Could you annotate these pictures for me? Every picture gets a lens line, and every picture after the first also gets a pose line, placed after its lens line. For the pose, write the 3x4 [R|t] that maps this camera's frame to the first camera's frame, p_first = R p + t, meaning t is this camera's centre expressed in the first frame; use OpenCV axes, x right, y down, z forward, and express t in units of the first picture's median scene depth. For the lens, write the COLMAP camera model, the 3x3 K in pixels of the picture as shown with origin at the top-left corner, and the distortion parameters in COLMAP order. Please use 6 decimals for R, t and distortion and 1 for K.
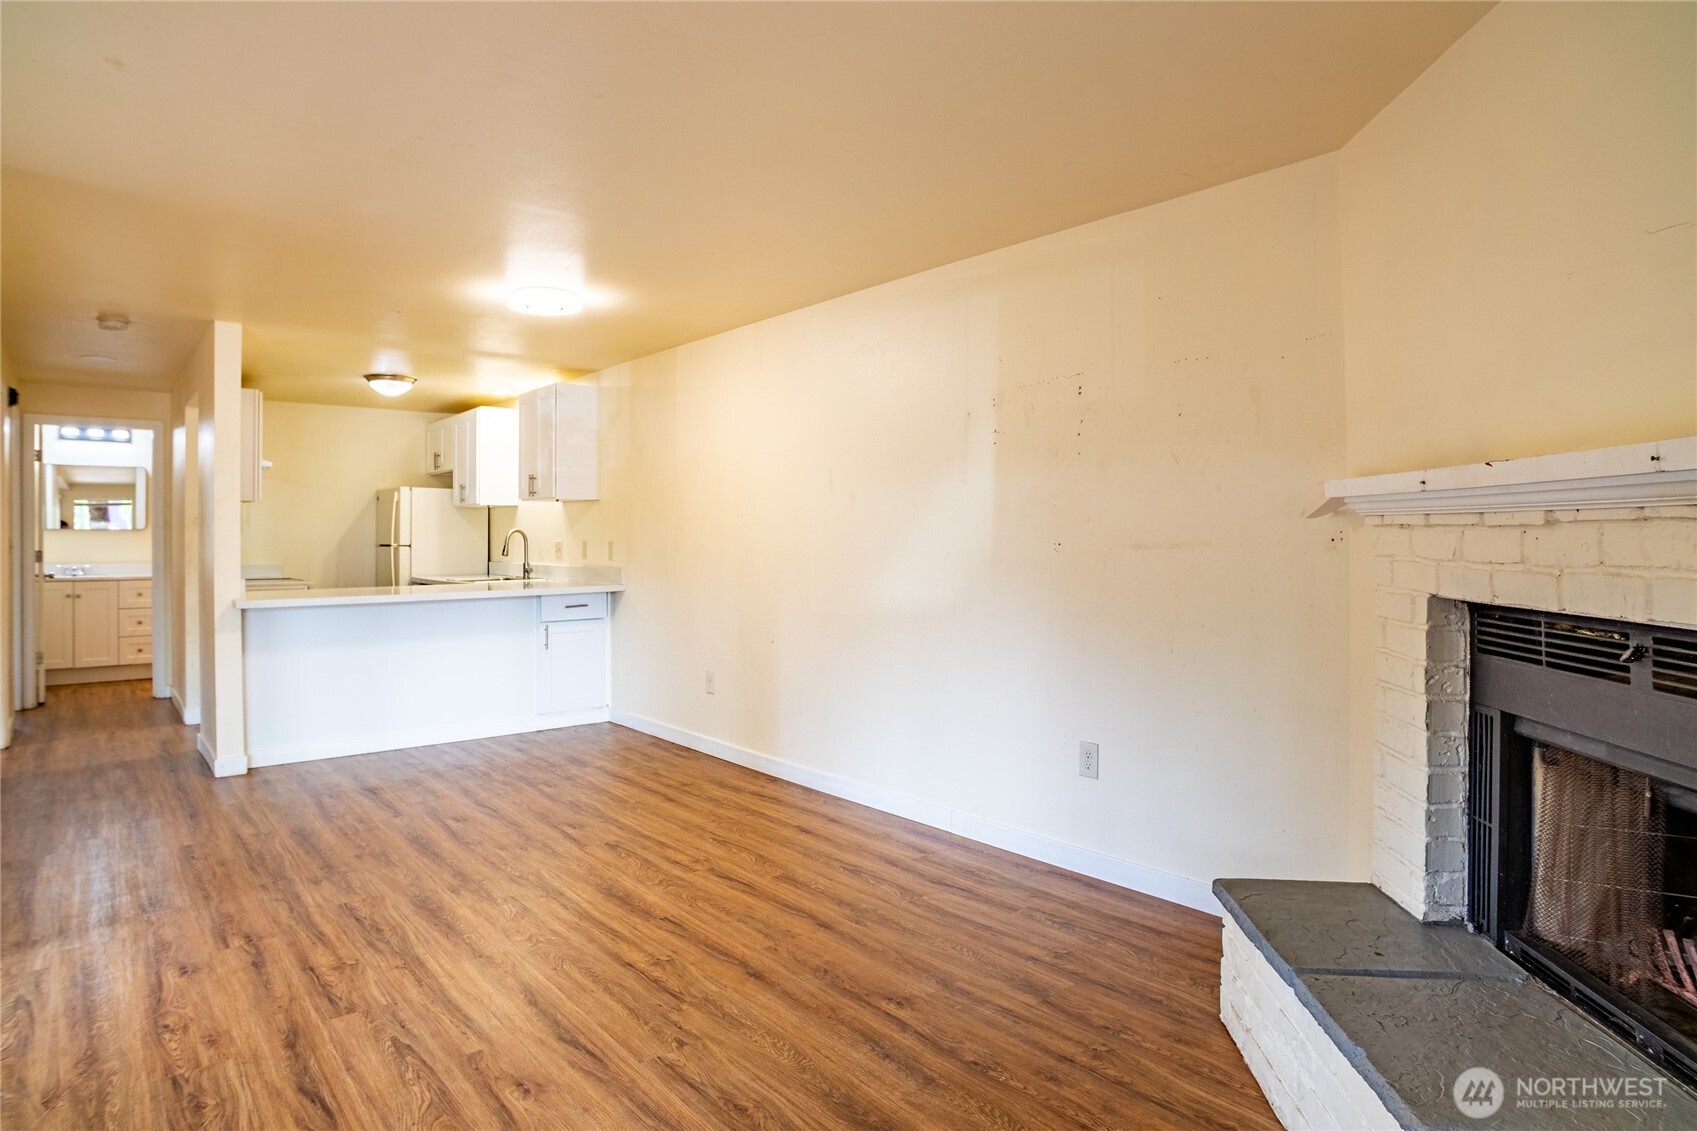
lens RADIAL K [[960.5, 0, 843.7], [0, 960.5, 542.7], [0, 0, 1]] dist [-0.044576, 0.001000]
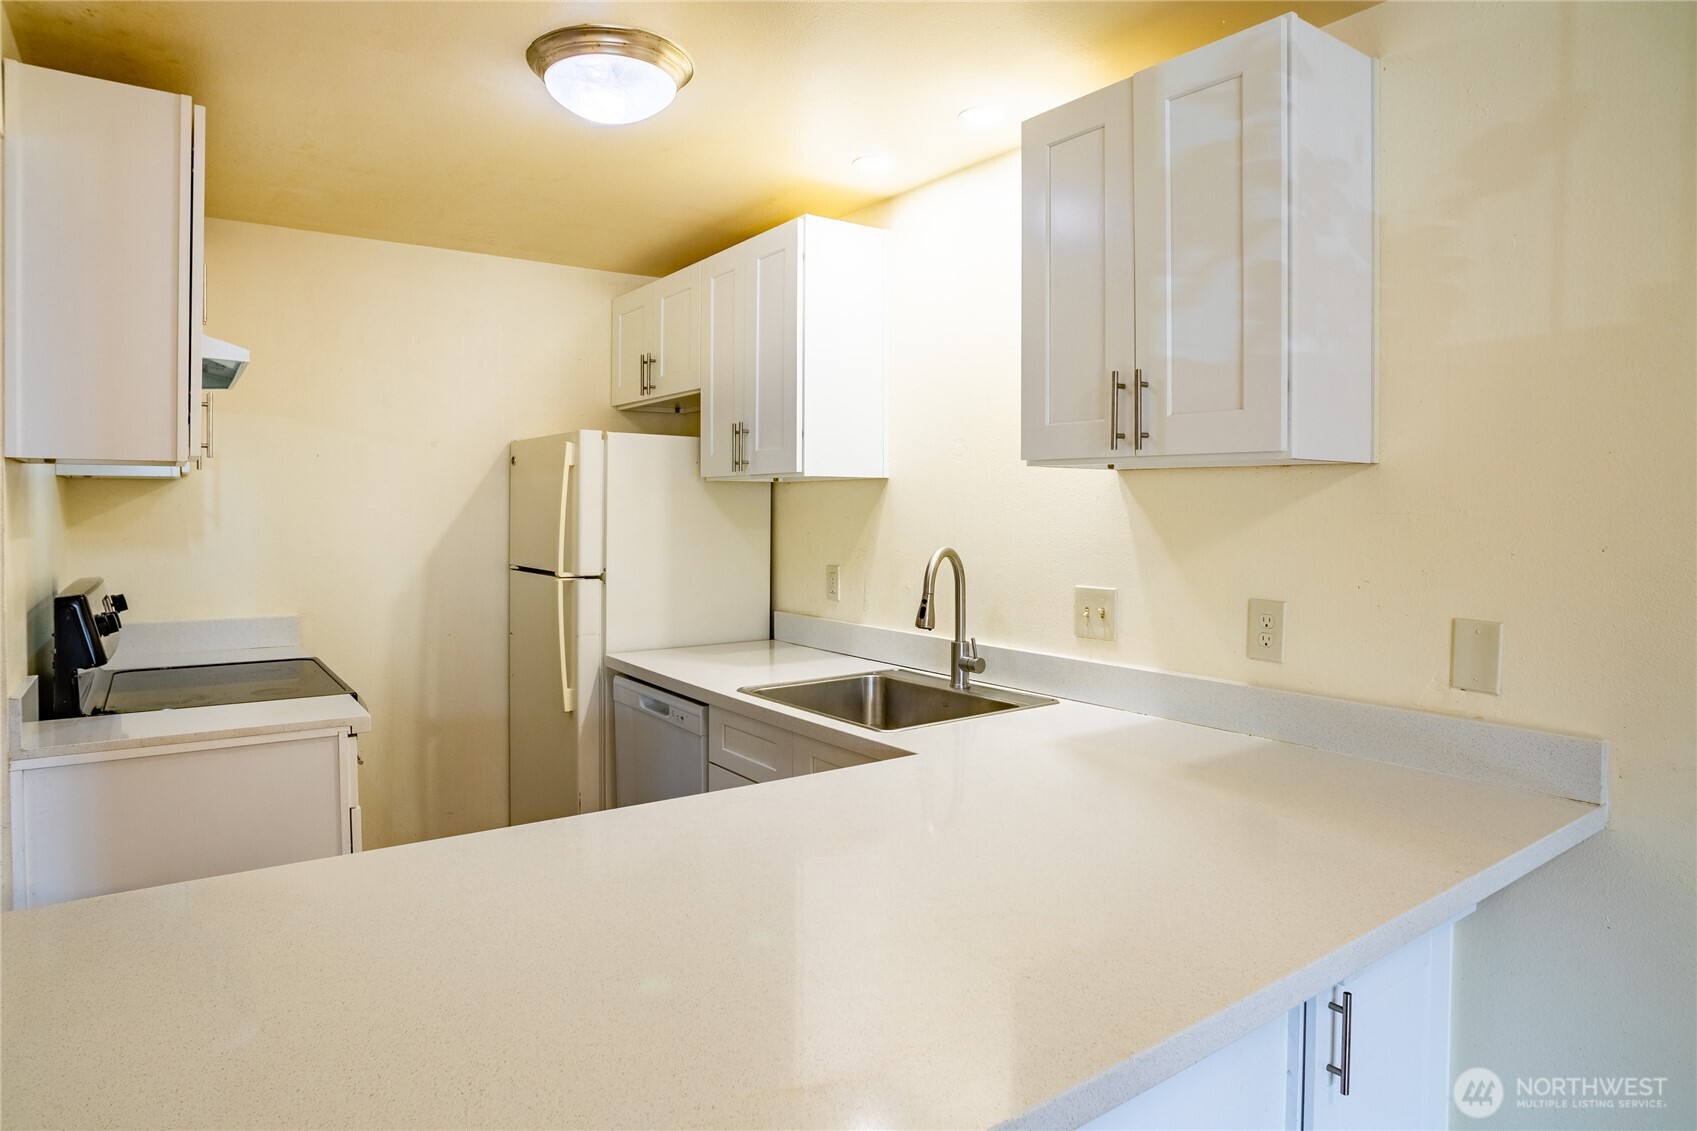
lens RADIAL K [[960.5, 0, 843.7], [0, 960.5, 542.7], [0, 0, 1]] dist [-0.044576, 0.001000]
pose [[0.998423, 0.009600, -0.055304, -0.332305], [-0.008066, 0.999578, 0.027894, -0.023483], [0.055549, -0.027404, 0.998080, 0.603096]]
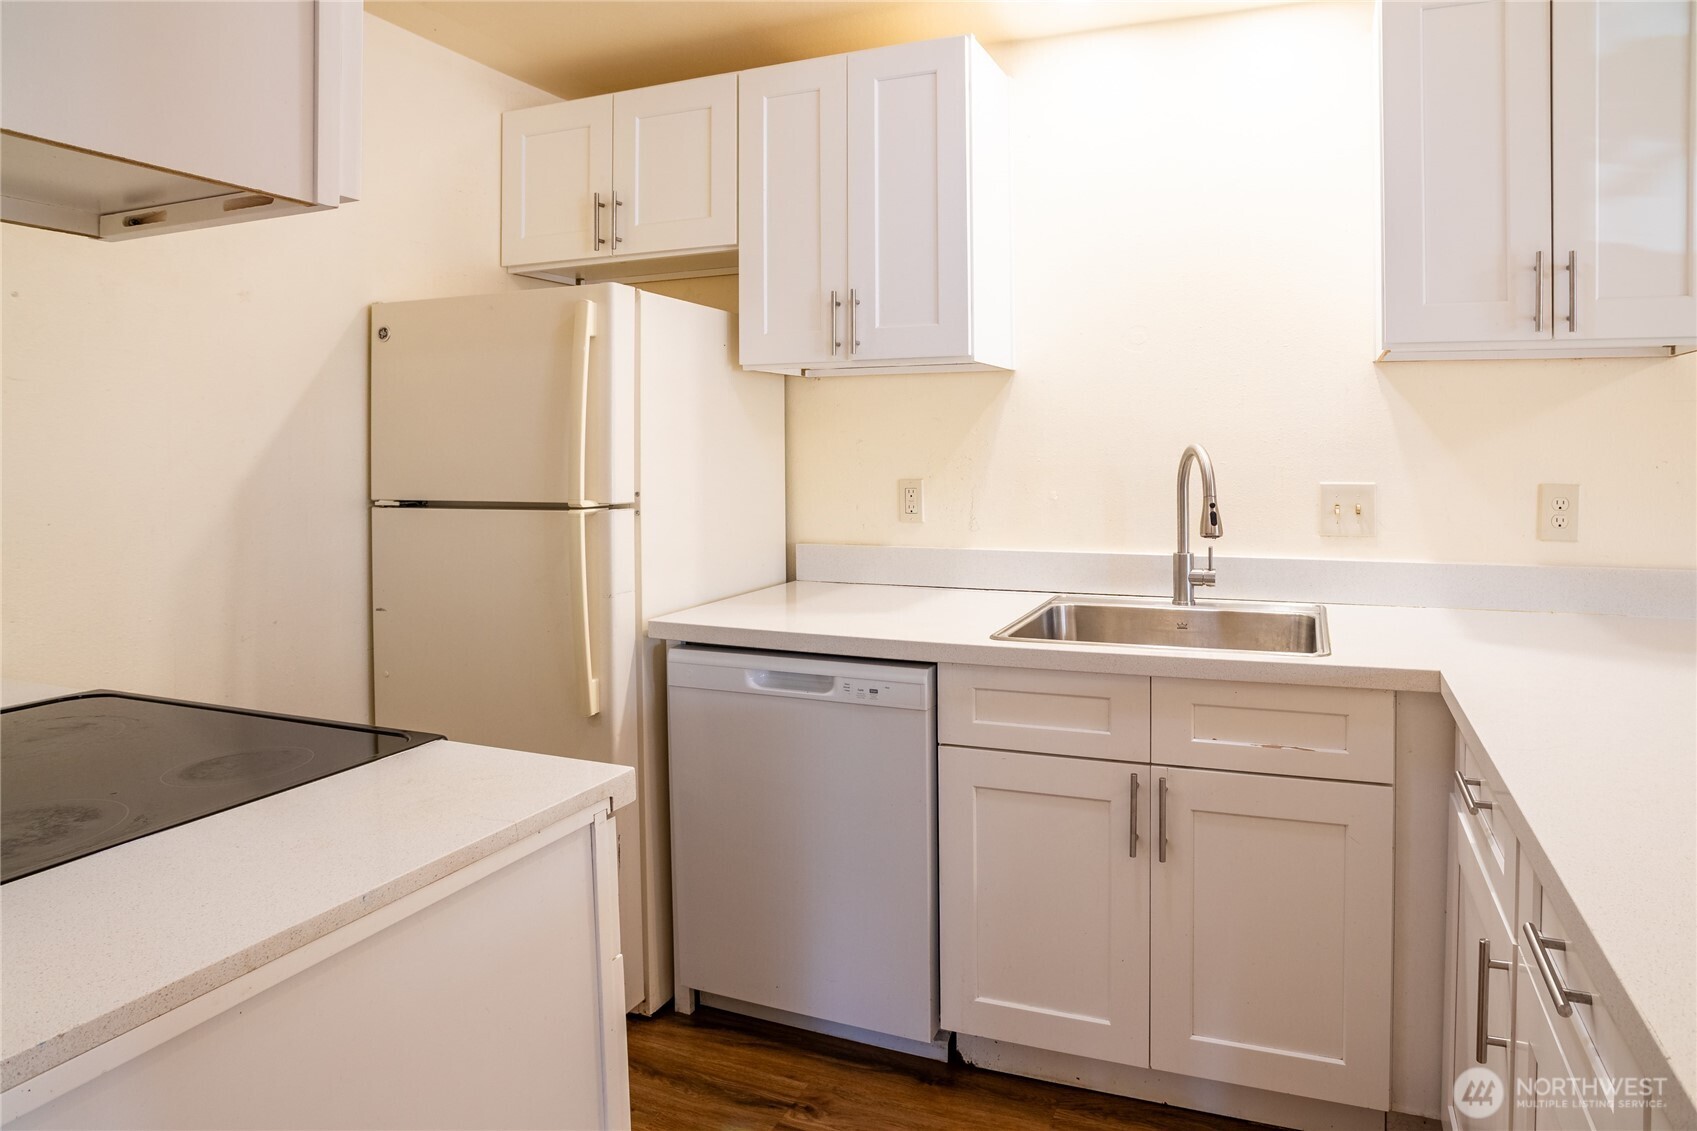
lens RADIAL K [[957.3, 0, 847.6], [0, 957.3, 458.6], [0, 0, 1]] dist [-0.021070, 0.000976]
pose [[0.853240, -0.005655, 0.521487, -0.547106], [0.003302, 0.999980, 0.005441, -0.011346], [-0.521508, -0.002920, 0.853242, 0.738712]]
